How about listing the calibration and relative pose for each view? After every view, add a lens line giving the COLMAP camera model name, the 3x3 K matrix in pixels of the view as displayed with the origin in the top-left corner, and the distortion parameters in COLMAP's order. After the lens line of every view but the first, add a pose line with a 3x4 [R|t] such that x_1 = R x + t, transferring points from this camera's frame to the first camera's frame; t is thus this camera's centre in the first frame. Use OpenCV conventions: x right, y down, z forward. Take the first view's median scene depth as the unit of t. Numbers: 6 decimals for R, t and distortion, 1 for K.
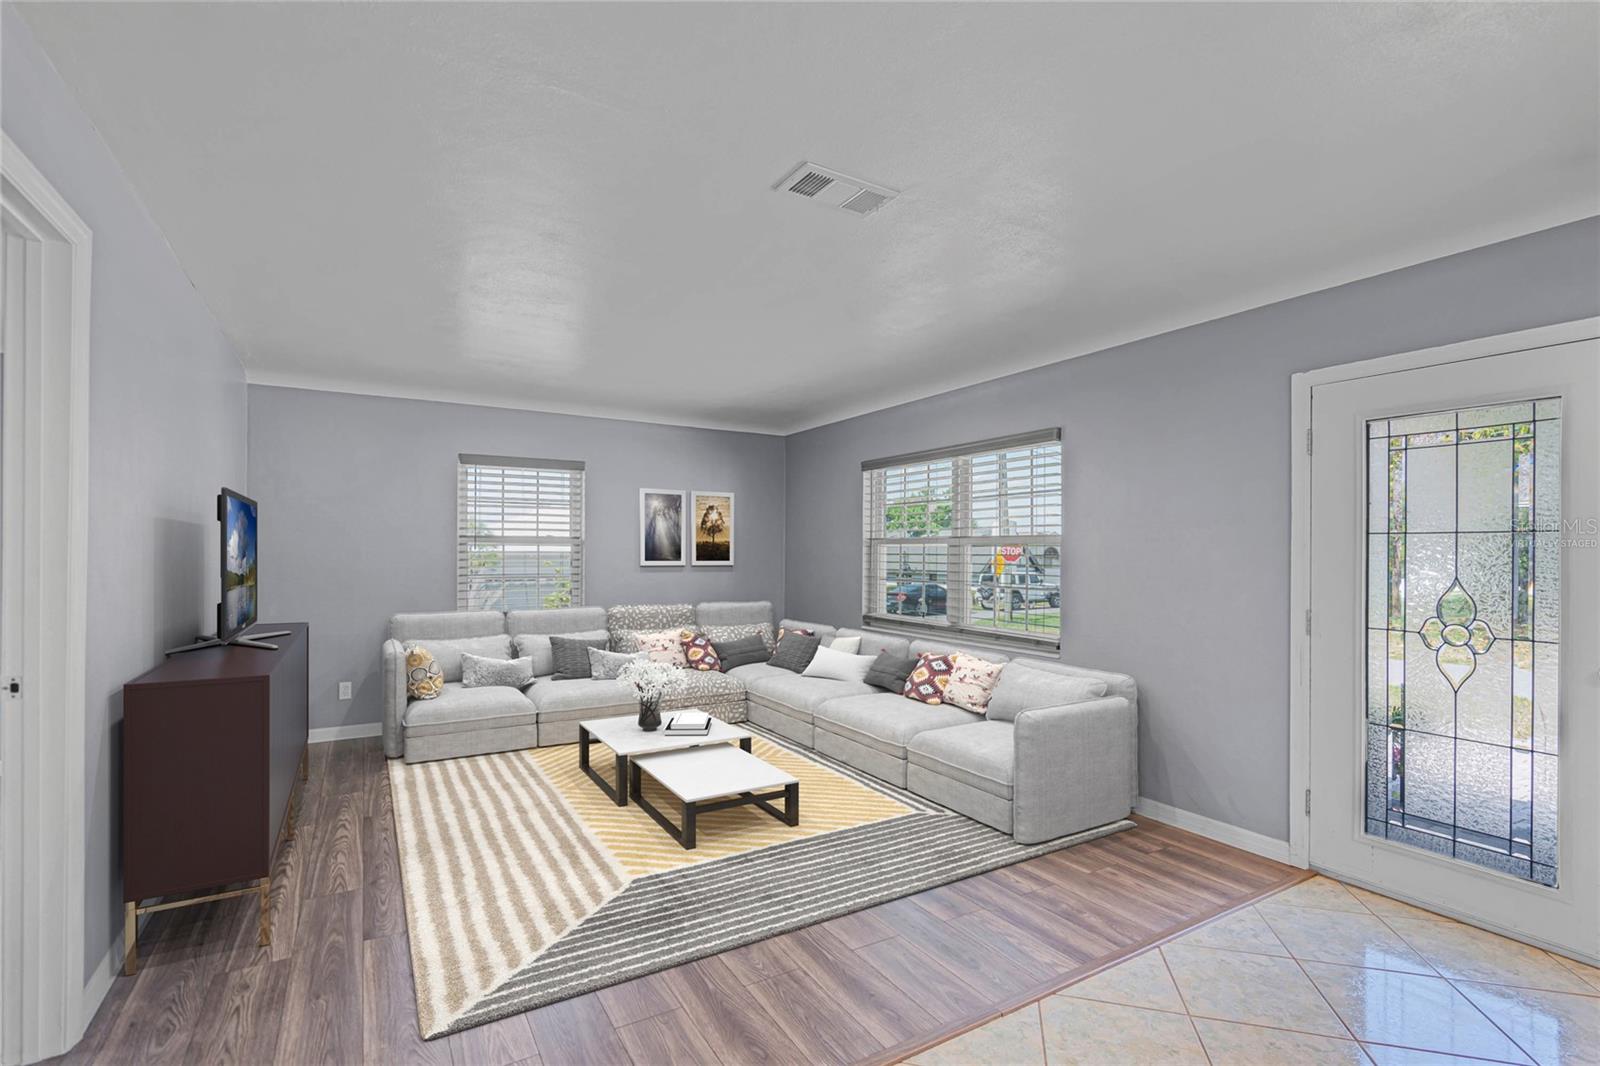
lens RADIAL K [[740.1, 0, 800.1], [0, 740.1, 544.1], [0, 0, 1]] dist [0.000452, 0.000891]
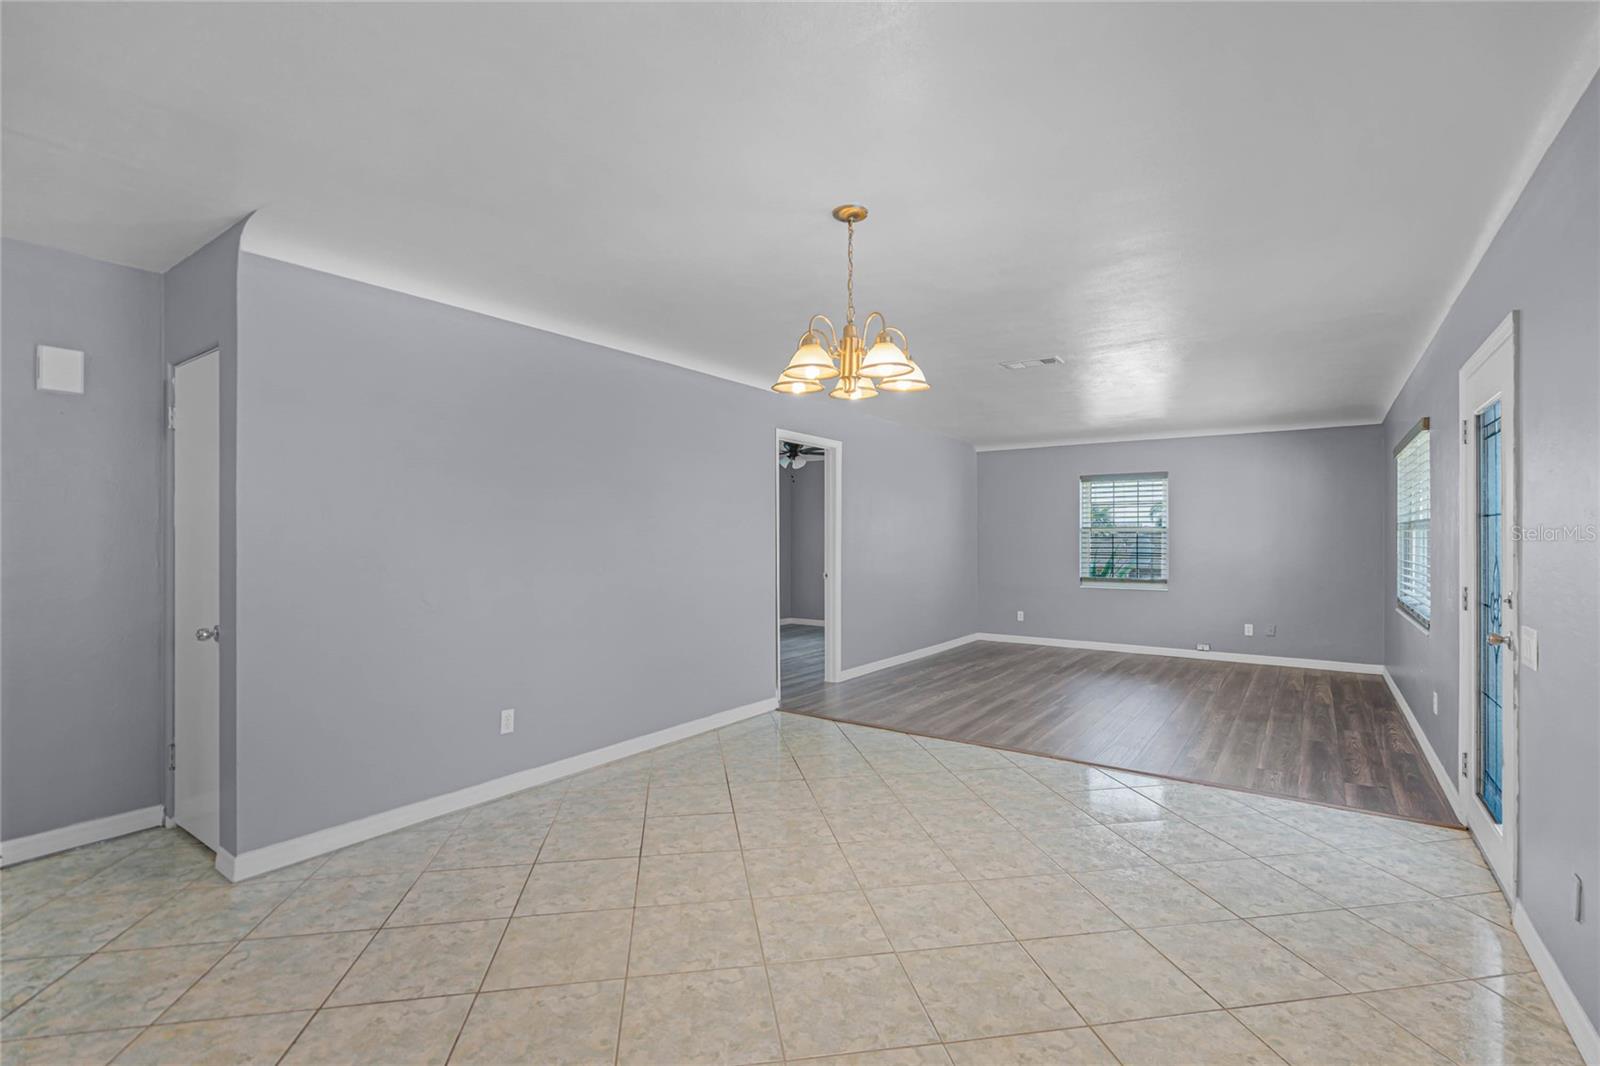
lens RADIAL K [[740.1, 0, 786.1], [0, 740.1, 525.0], [0, 0, 1]] dist [0.000452, 0.000891]
pose [[0.368313, -0.020803, -0.929469, 0.951767], [0.013232, 0.999766, -0.017133, 0.002667], [0.929608, -0.005989, 0.368502, -0.225936]]
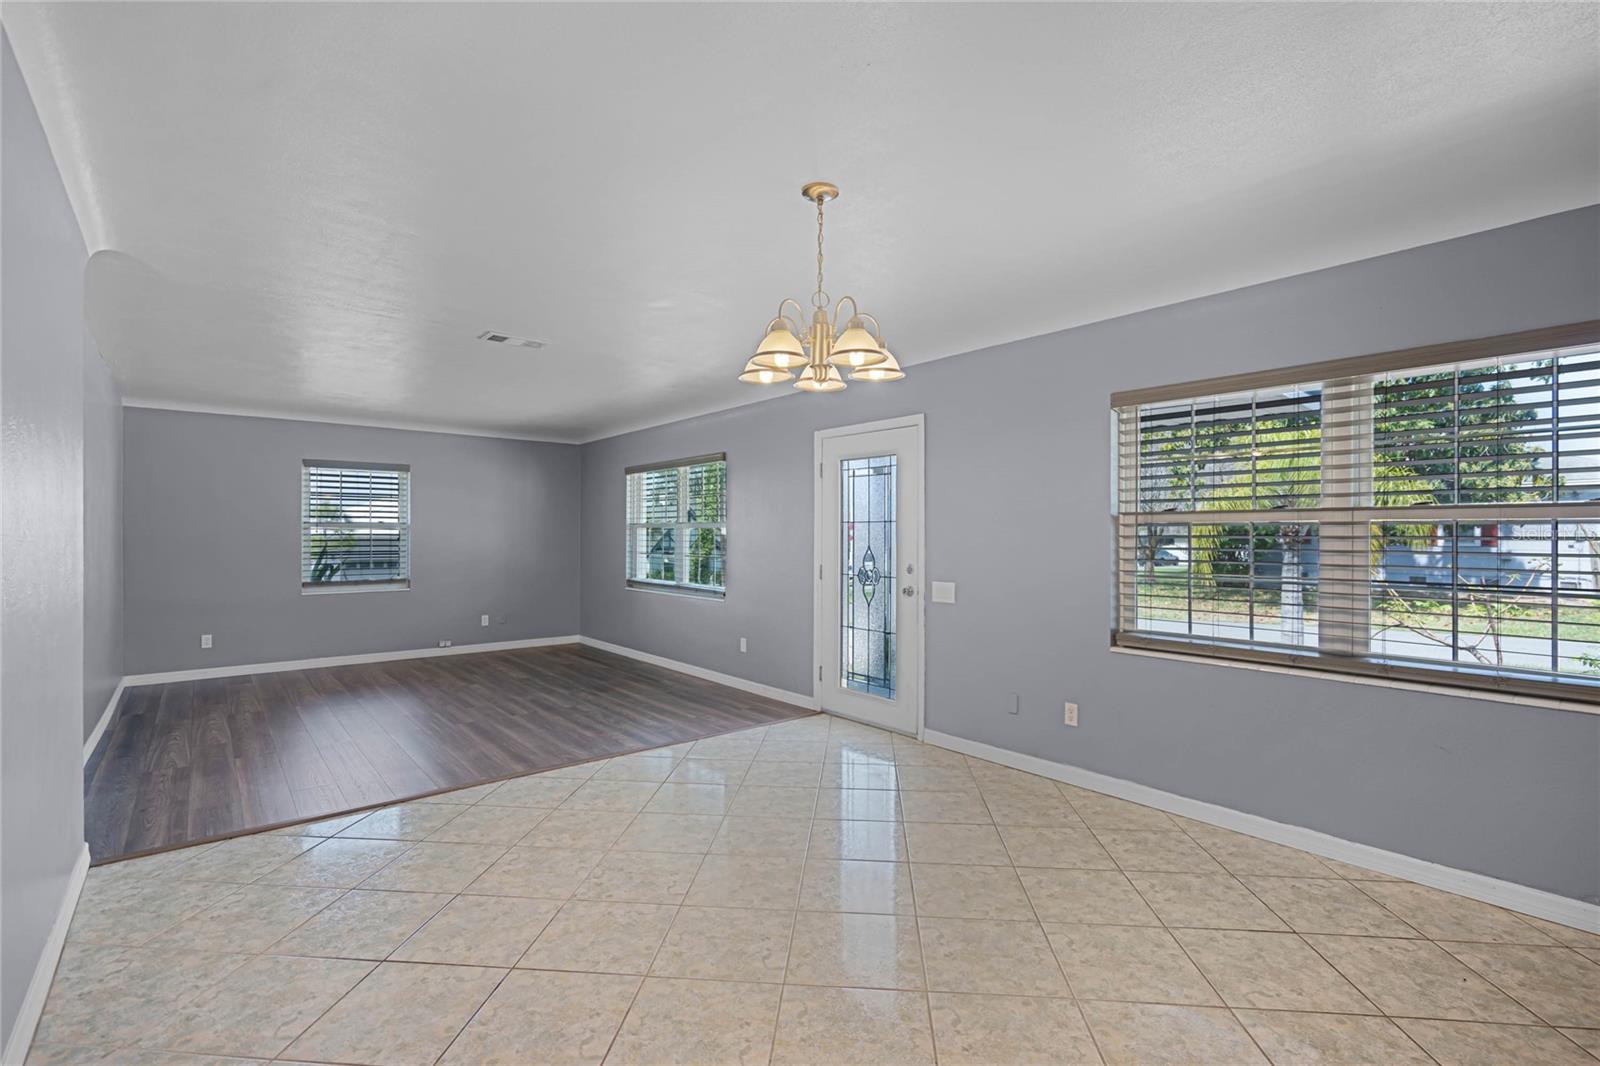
lens RADIAL K [[740.1, 0, 812.5], [0, 740.1, 527.1], [0, 0, 1]] dist [0.000452, 0.000891]
pose [[0.987706, -0.002387, 0.156305, 0.275595], [0.002029, 0.999995, 0.002449, -0.004844], [-0.156310, -0.002102, 0.987706, -0.533267]]
